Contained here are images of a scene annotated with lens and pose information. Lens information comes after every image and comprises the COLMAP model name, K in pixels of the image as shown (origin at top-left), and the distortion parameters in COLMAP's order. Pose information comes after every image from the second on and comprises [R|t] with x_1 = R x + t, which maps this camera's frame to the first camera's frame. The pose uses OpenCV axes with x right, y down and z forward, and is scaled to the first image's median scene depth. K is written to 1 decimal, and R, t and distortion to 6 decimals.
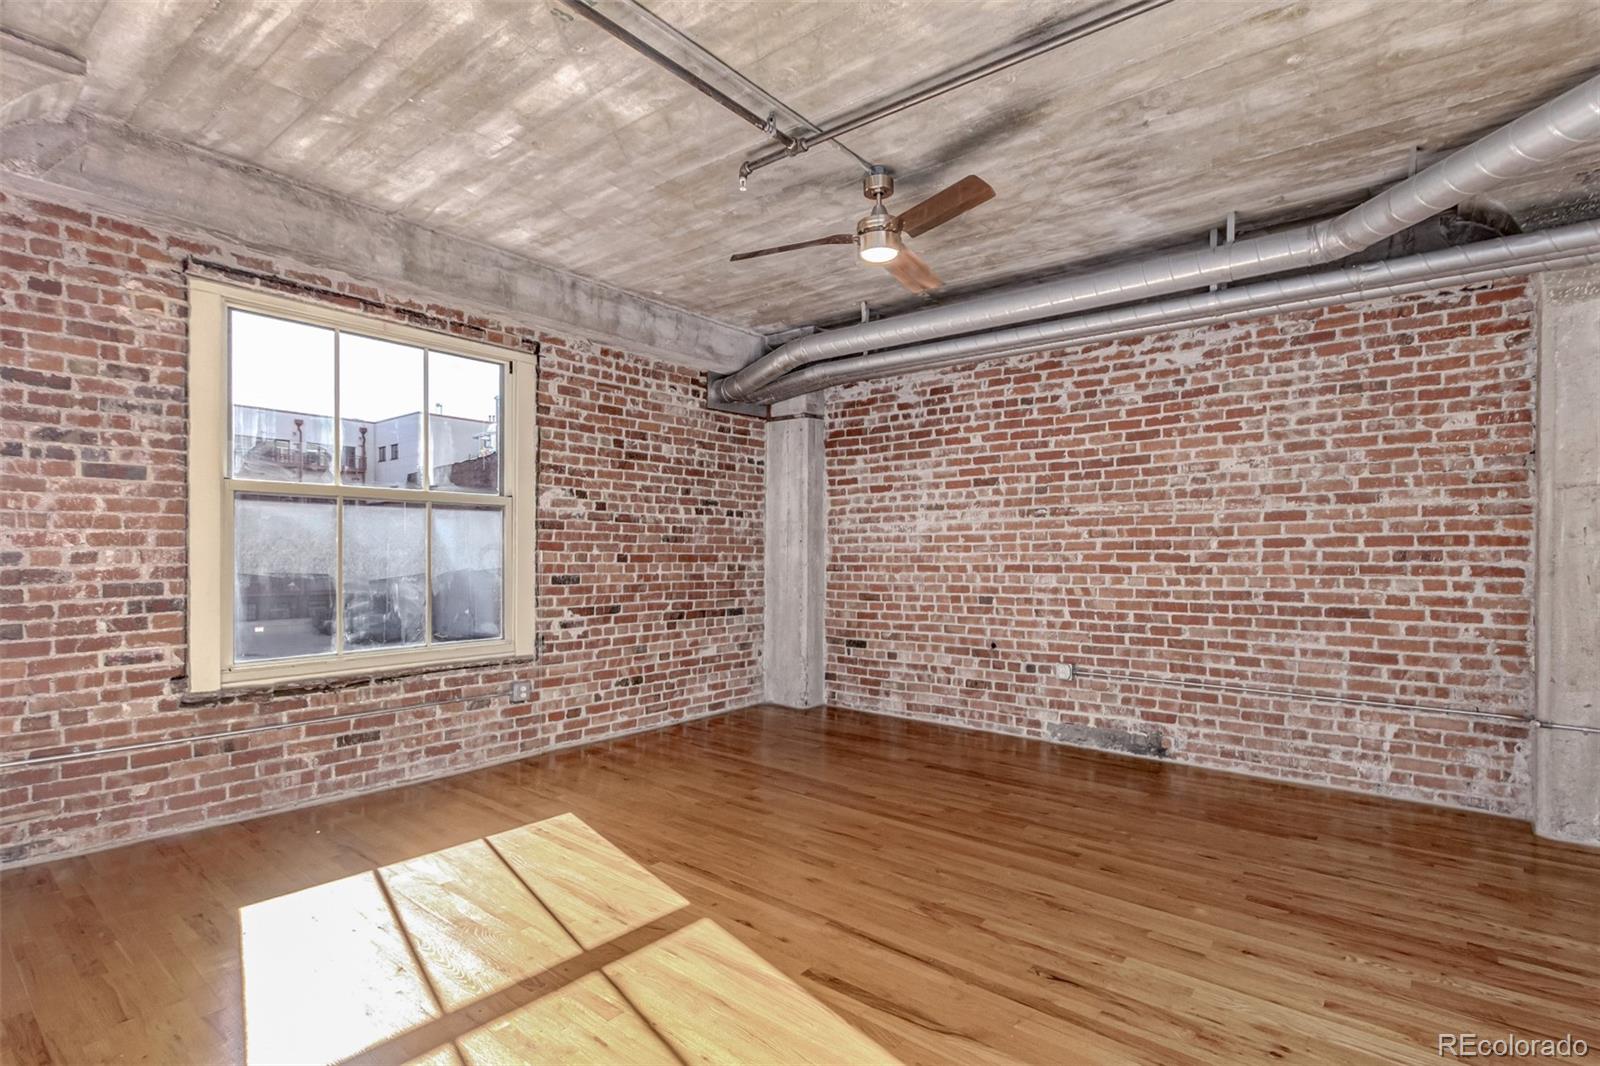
lens RADIAL K [[772.8, 0, 805.4], [0, 772.8, 556.2], [0, 0, 1]] dist [0.015511, 0.000486]
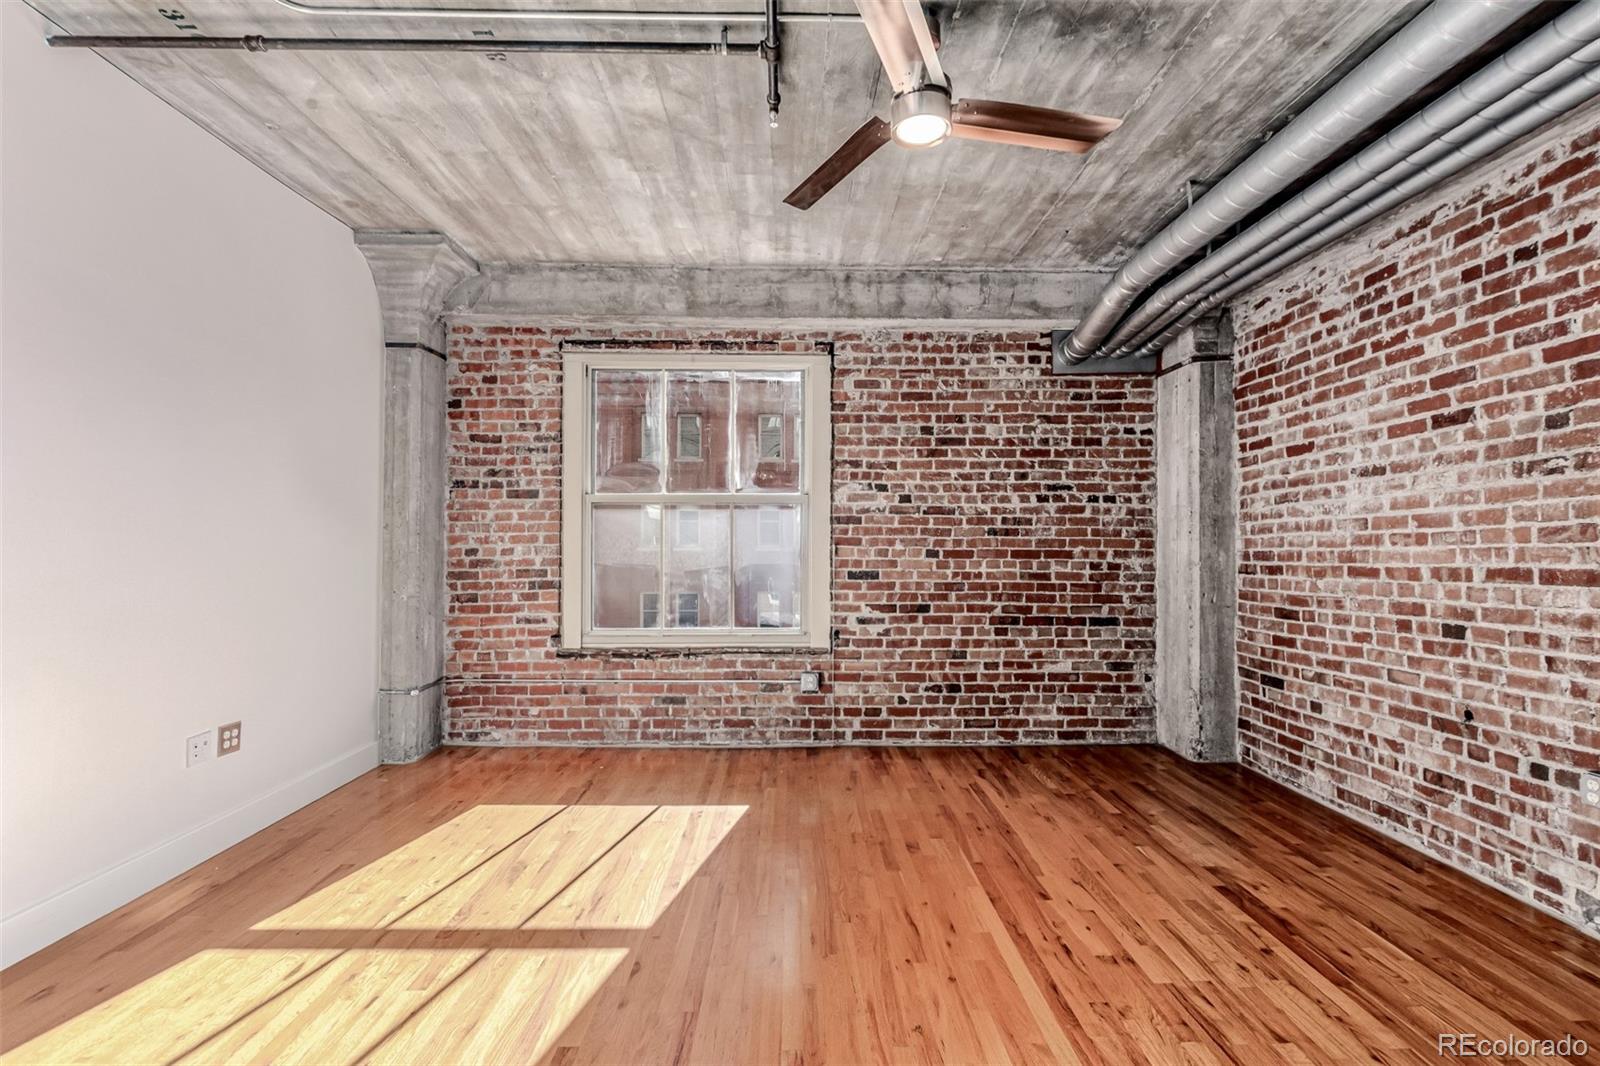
lens RADIAL K [[754.1, 0, 795.4], [0, 754.1, 543.3], [0, 0, 1]] dist [0.003450, 0.000006]
pose [[0.645720, -0.007720, -0.763535, 0.358334], [-0.002368, 0.999924, -0.012112, 0.001548], [0.763571, 0.009629, 0.645653, 0.302211]]
